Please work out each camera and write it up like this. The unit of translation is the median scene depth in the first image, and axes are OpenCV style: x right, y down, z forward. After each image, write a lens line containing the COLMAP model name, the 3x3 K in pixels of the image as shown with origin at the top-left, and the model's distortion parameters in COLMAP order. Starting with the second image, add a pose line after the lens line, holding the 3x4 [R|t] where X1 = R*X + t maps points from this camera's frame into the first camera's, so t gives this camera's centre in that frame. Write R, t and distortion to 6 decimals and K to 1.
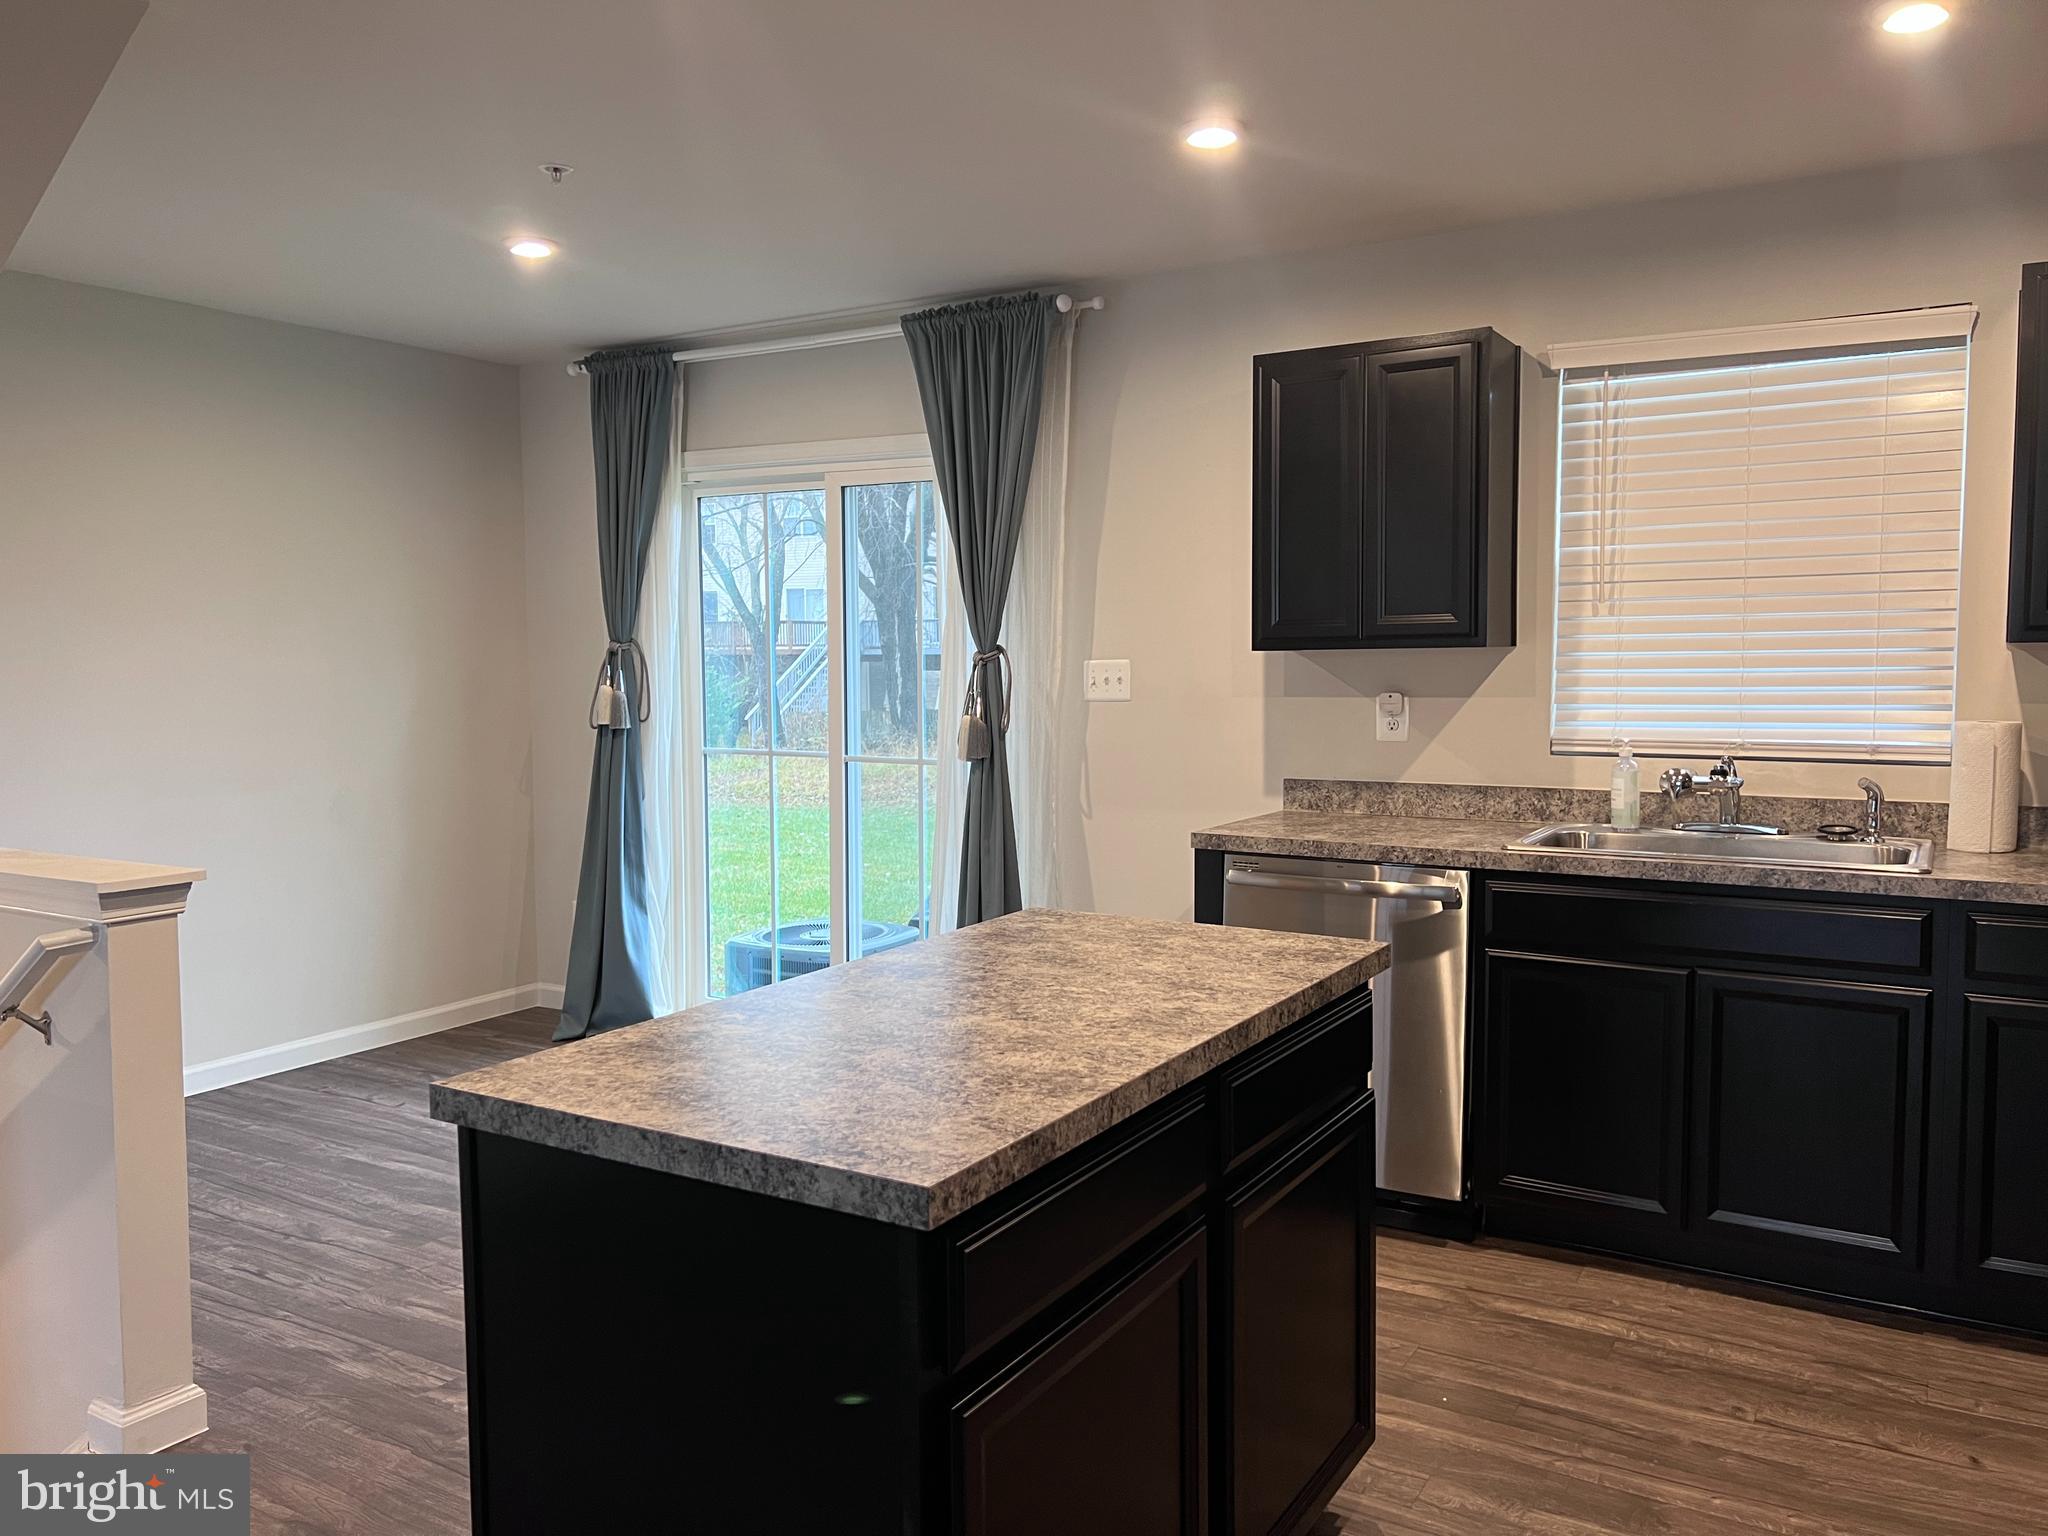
lens RADIAL K [[1542.2, 0, 1024.0], [0, 1542.2, 768.0], [0, 0, 1]] dist [0.001579, -0.001596]
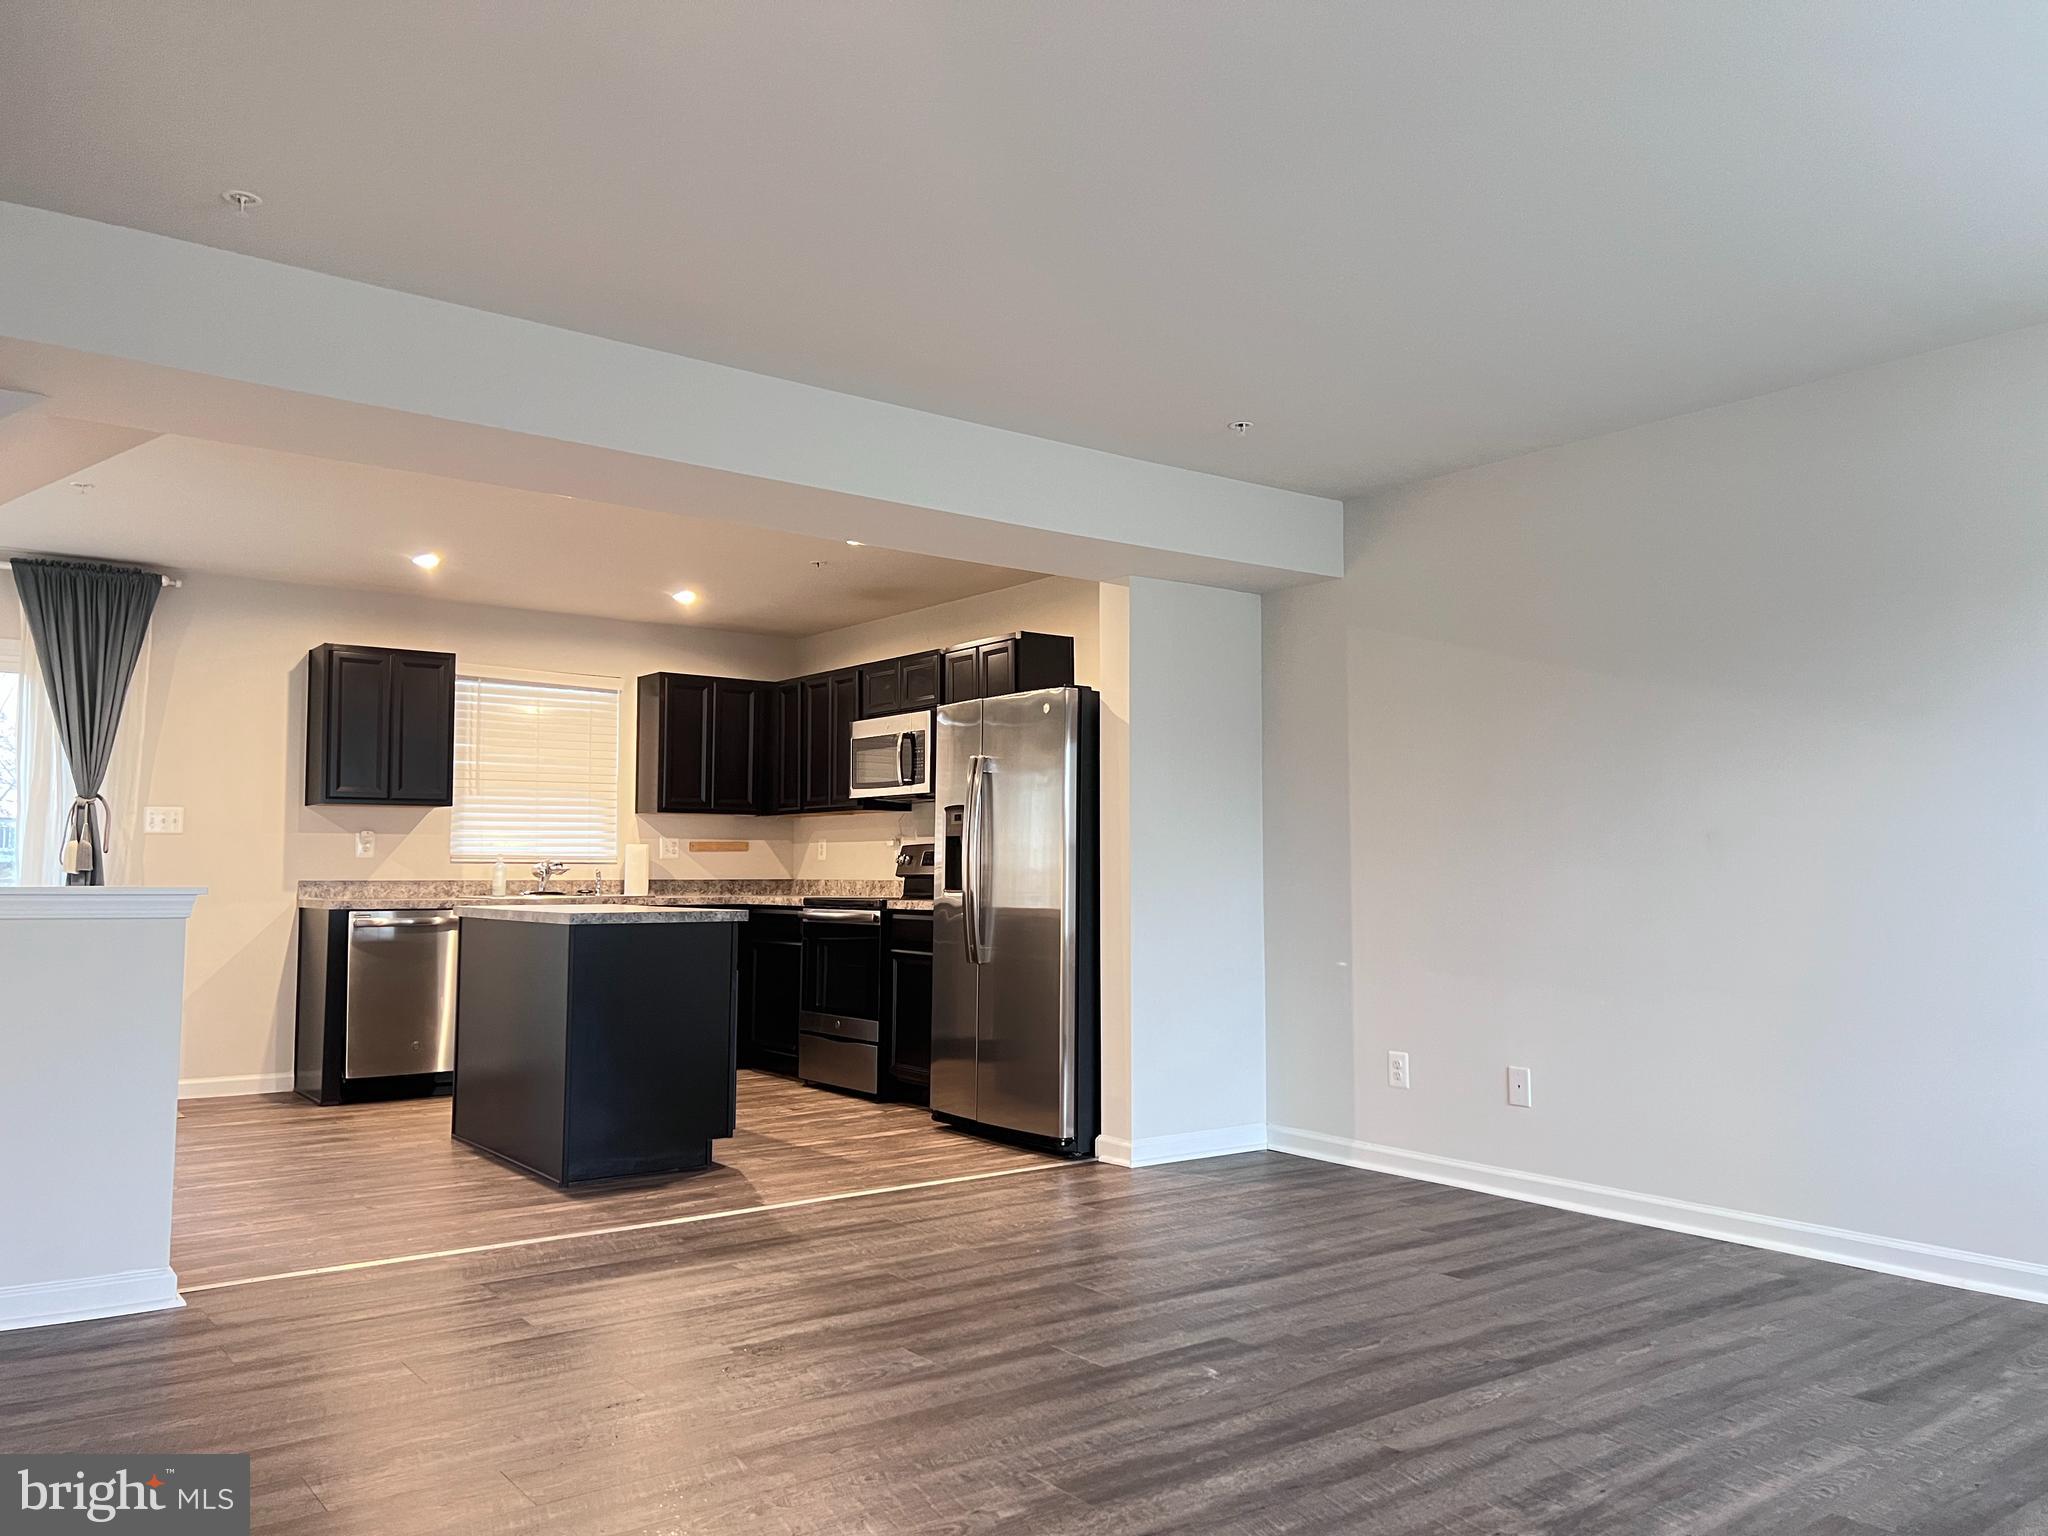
lens RADIAL K [[1542.2, 0, 1024.0], [0, 1542.2, 768.0], [0, 0, 1]] dist [0.001579, -0.001596]
pose [[0.373936, 0.074071, 0.924492, -1.170077], [0.064186, 0.992349, -0.105469, 0.120369], [-0.925231, 0.098778, 0.366321, -0.401861]]
